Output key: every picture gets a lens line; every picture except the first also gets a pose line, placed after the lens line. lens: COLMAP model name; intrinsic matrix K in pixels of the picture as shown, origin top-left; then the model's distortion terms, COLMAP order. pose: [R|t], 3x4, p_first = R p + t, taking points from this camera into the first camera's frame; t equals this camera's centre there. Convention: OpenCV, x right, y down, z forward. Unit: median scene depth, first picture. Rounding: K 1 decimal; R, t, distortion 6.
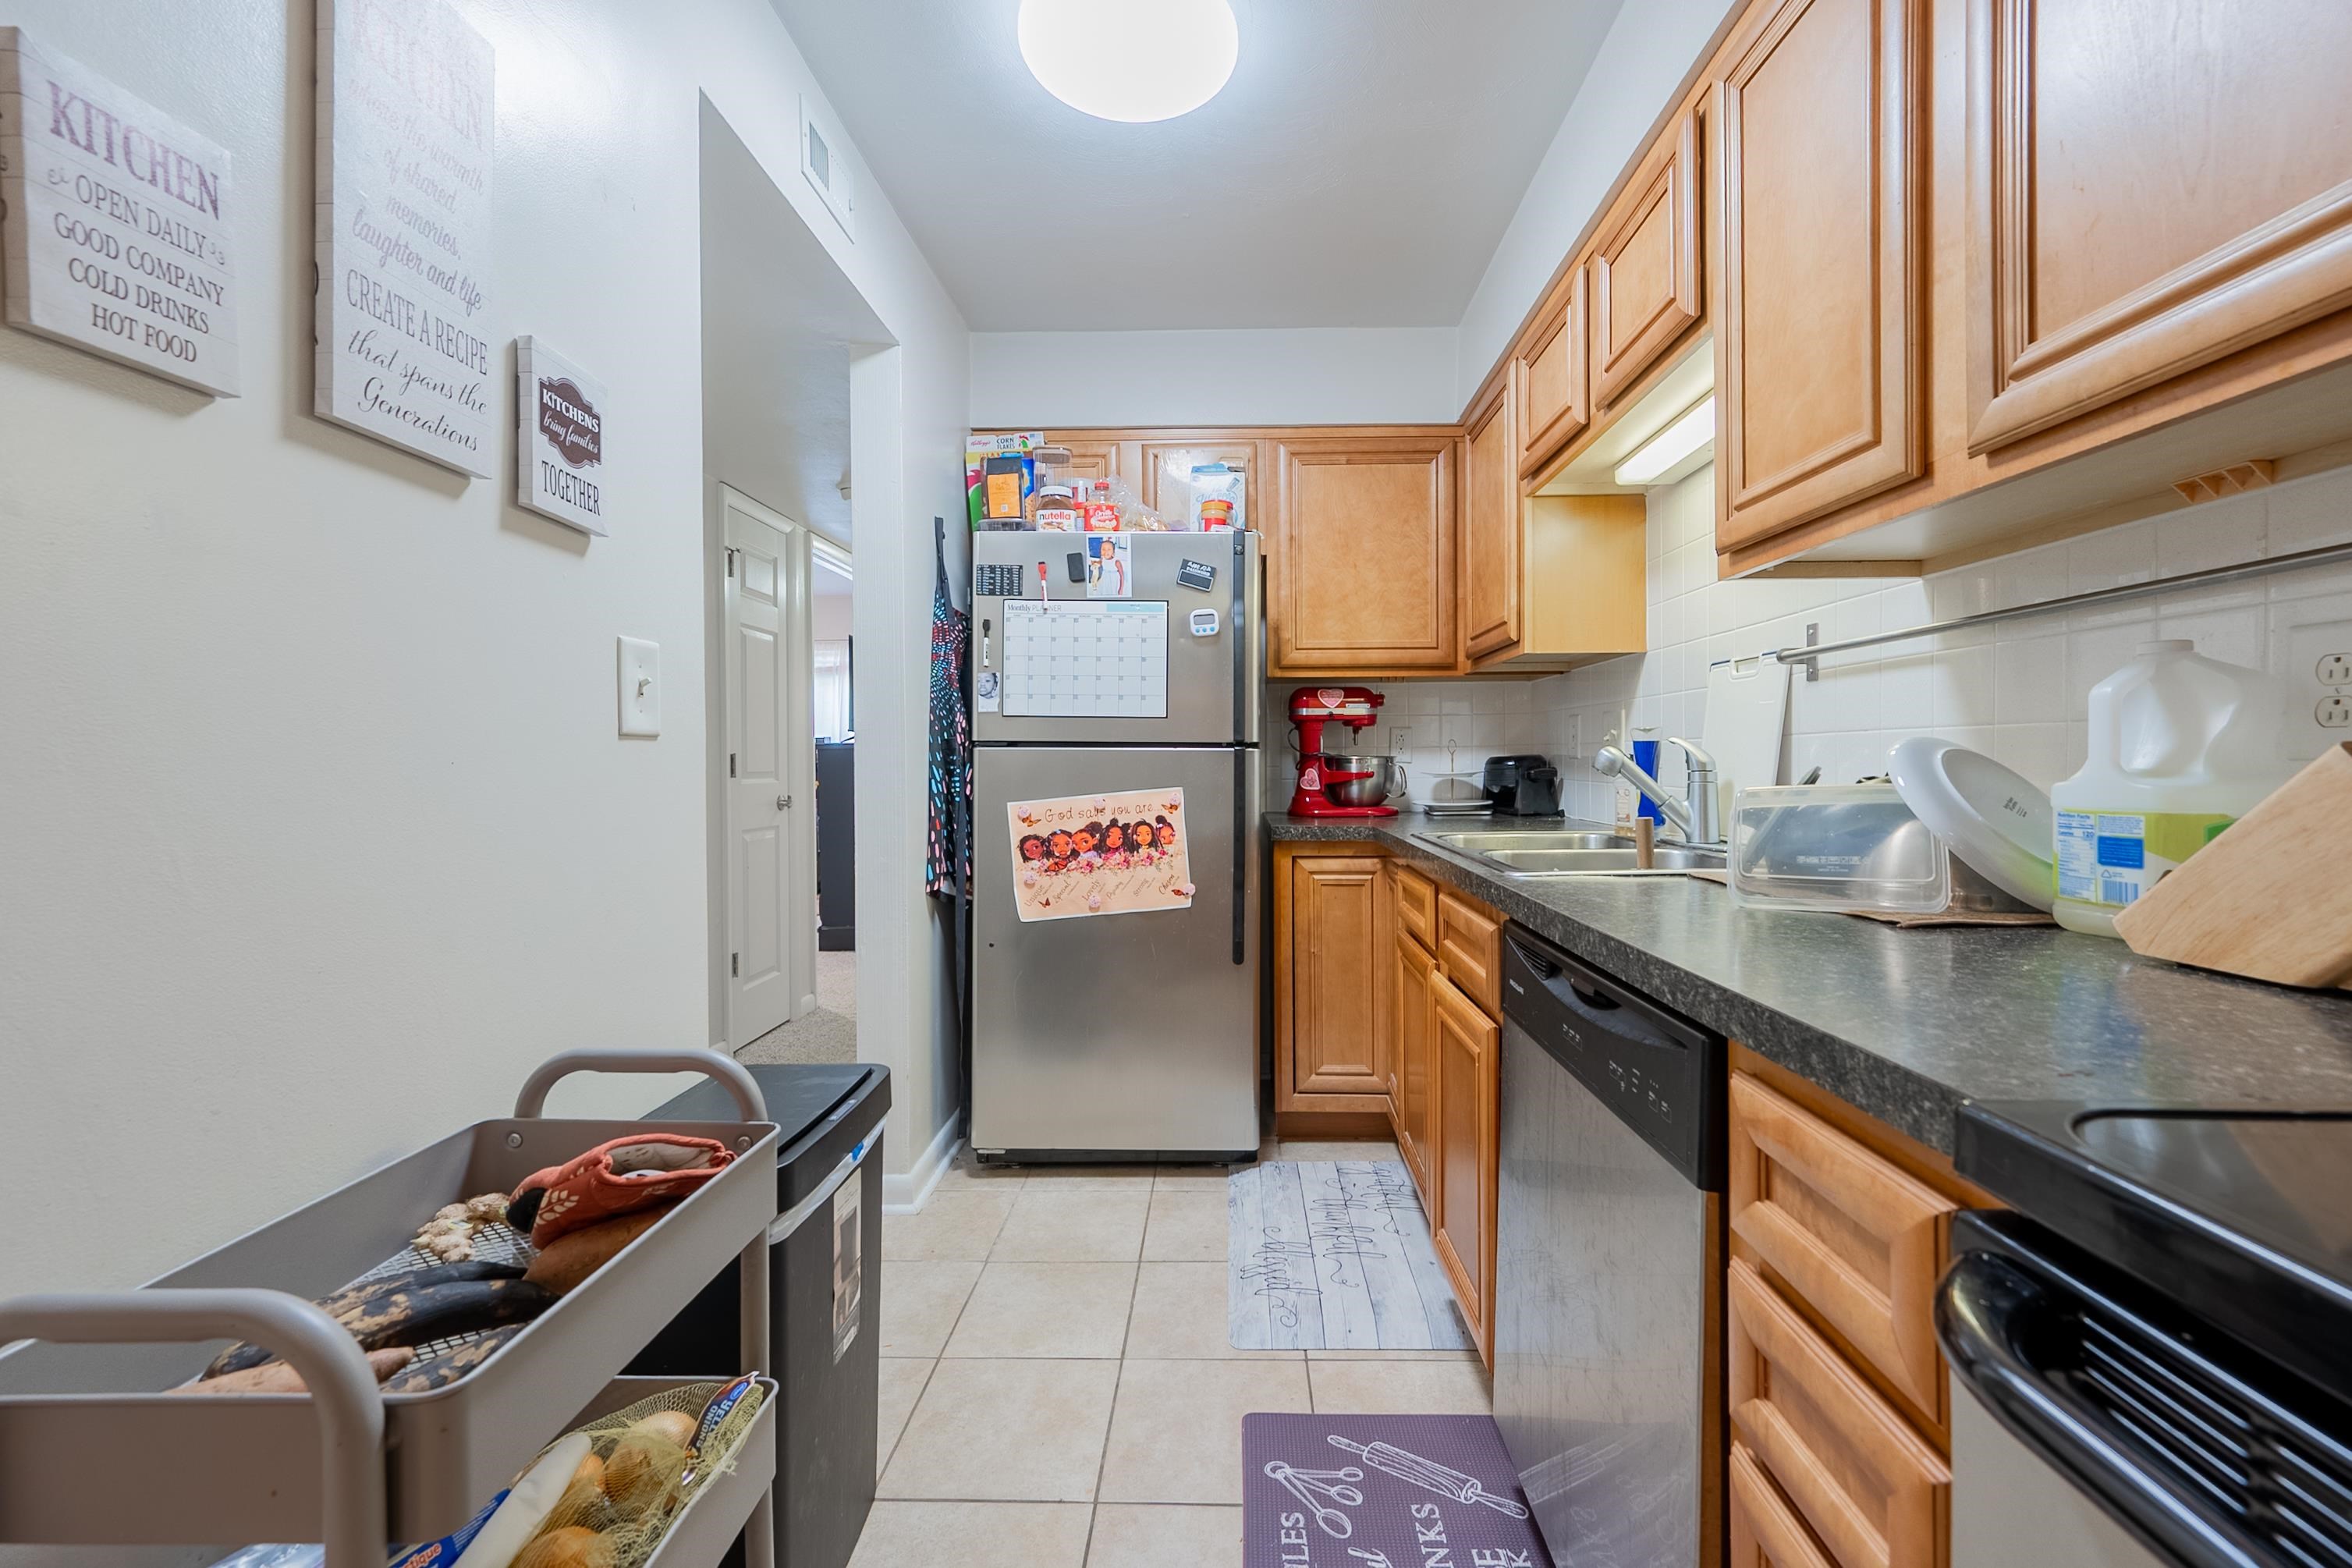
lens RADIAL K [[964.9, 0, 1189.0], [0, 964.9, 767.4], [0, 0, 1]] dist [0.001250, 0.000106]
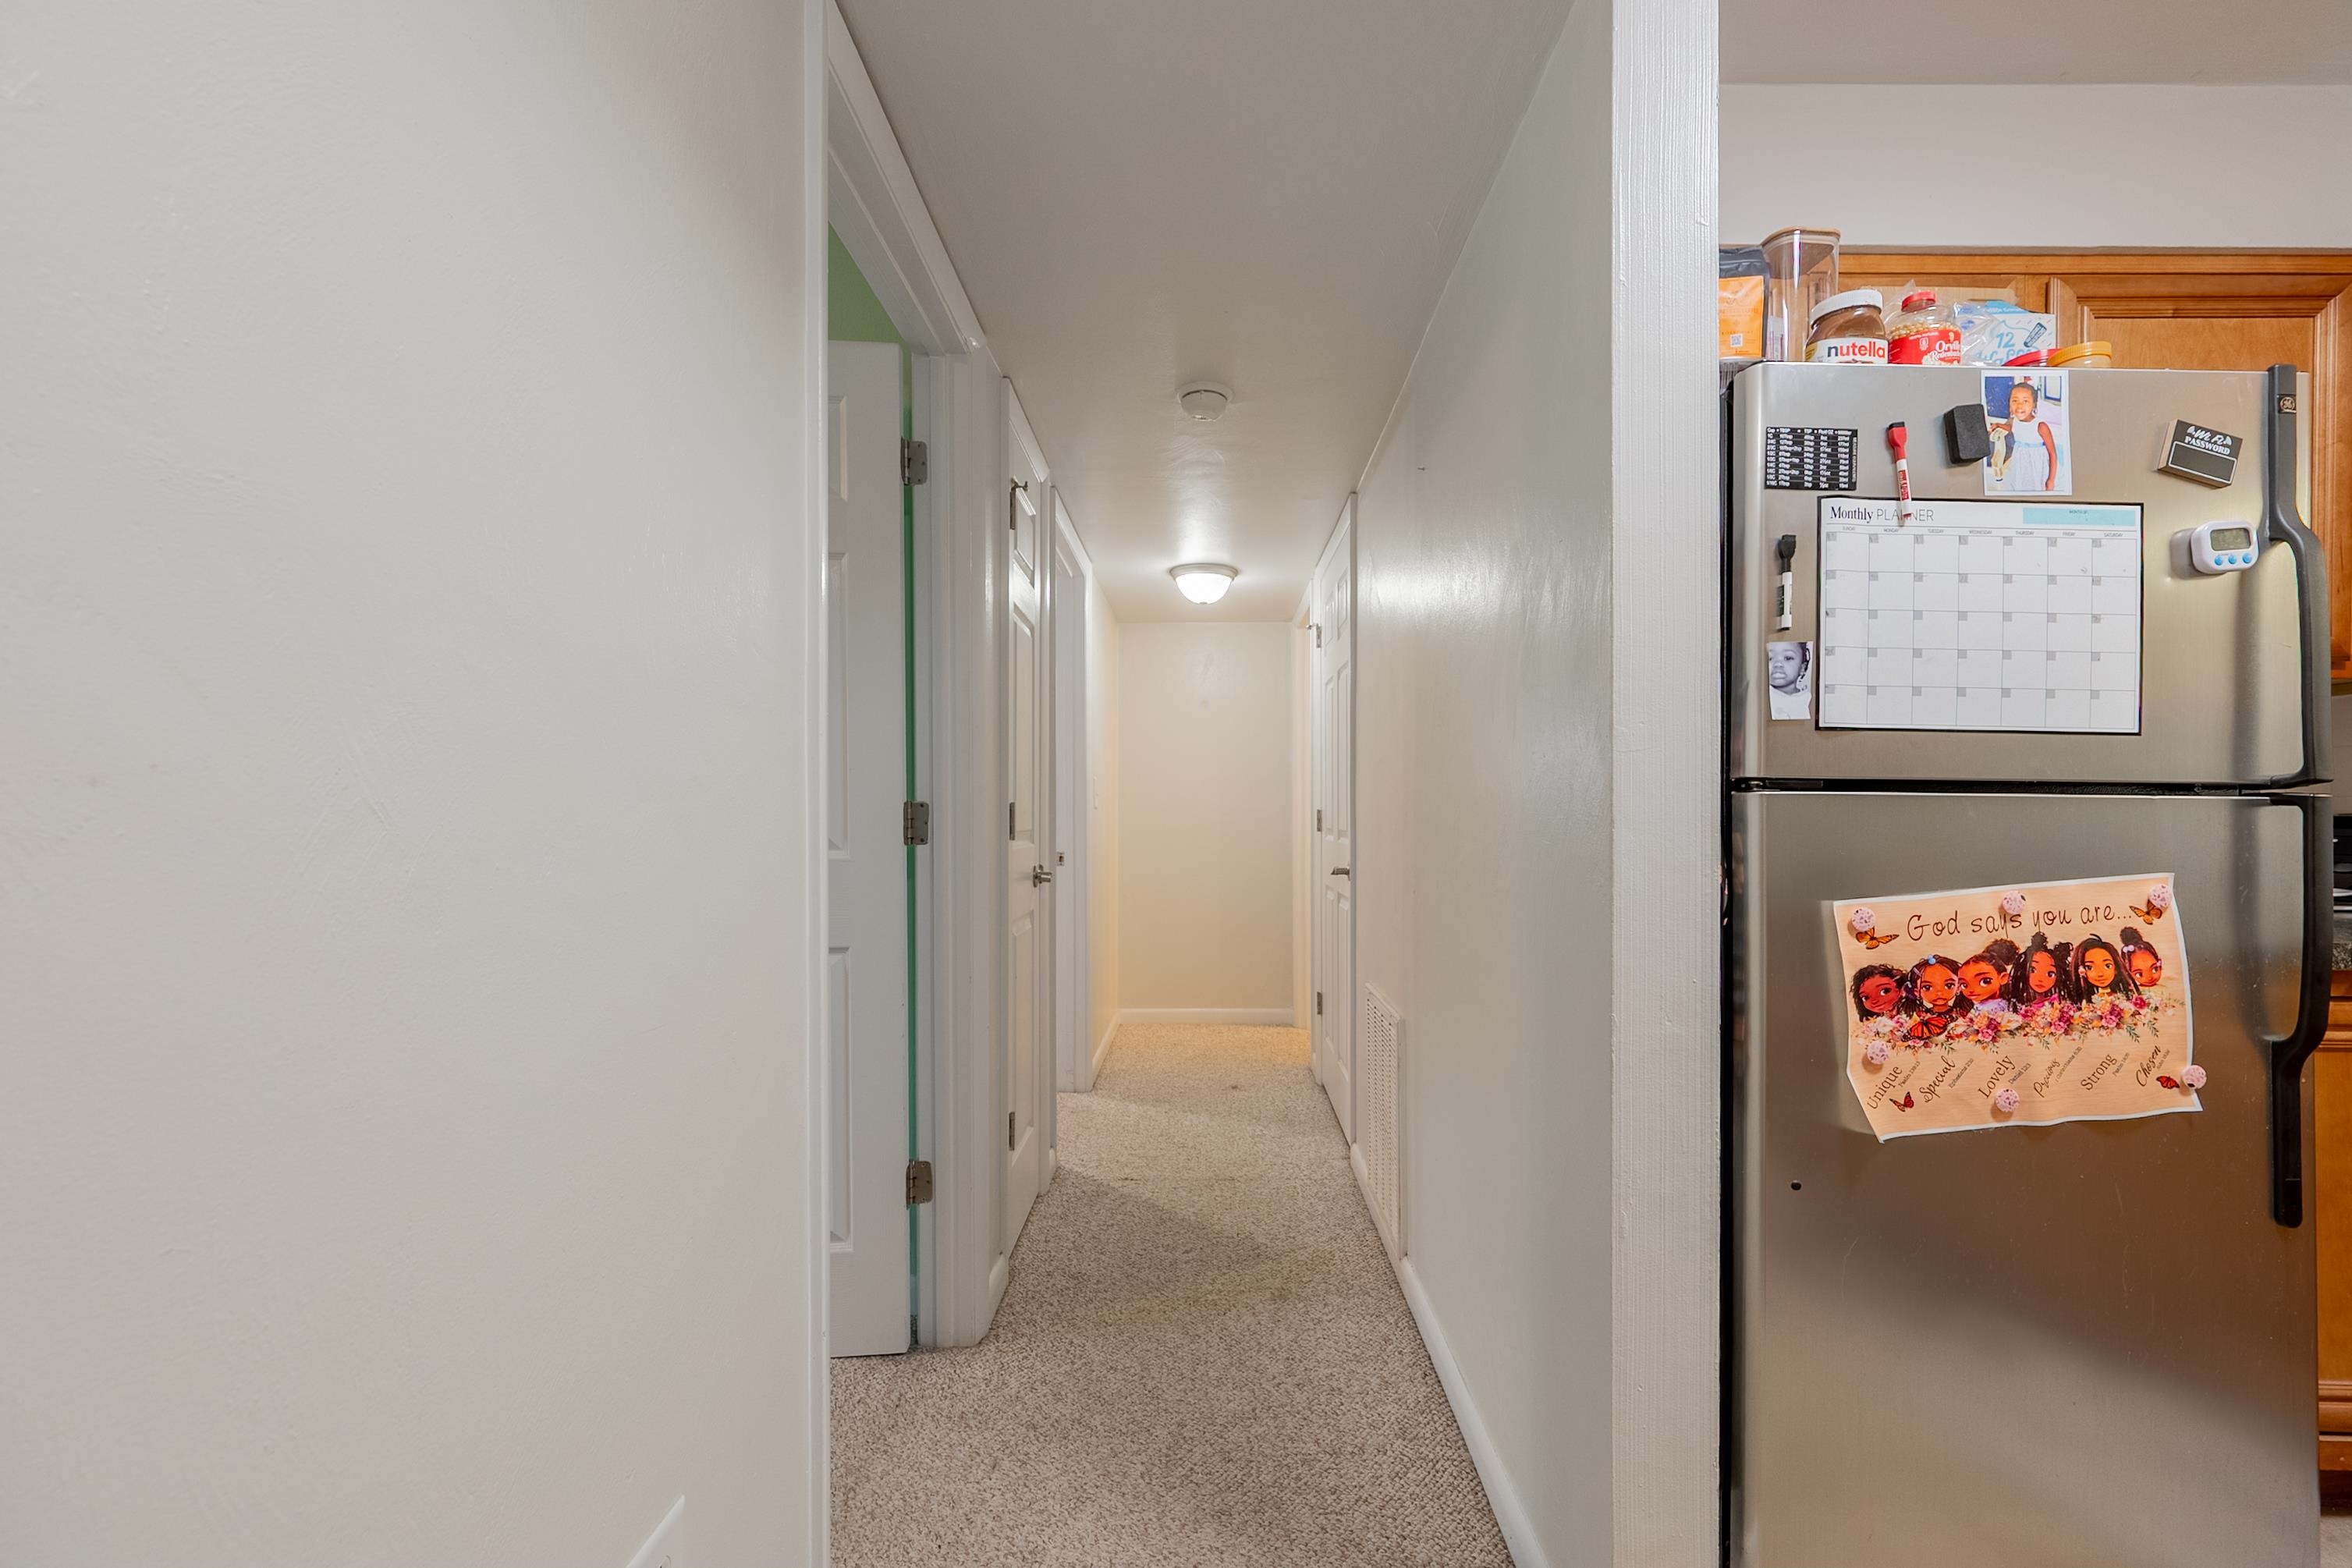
lens RADIAL K [[978.0, 0, 1189.6], [0, 978.0, 816.0], [0, 0, 1]] dist [-0.000332, -0.000010]
pose [[0.999830, 0.006531, 0.017242, -0.529671], [-0.006370, 0.999936, -0.009363, -0.000856], [-0.017302, 0.009252, 0.999807, 0.498117]]
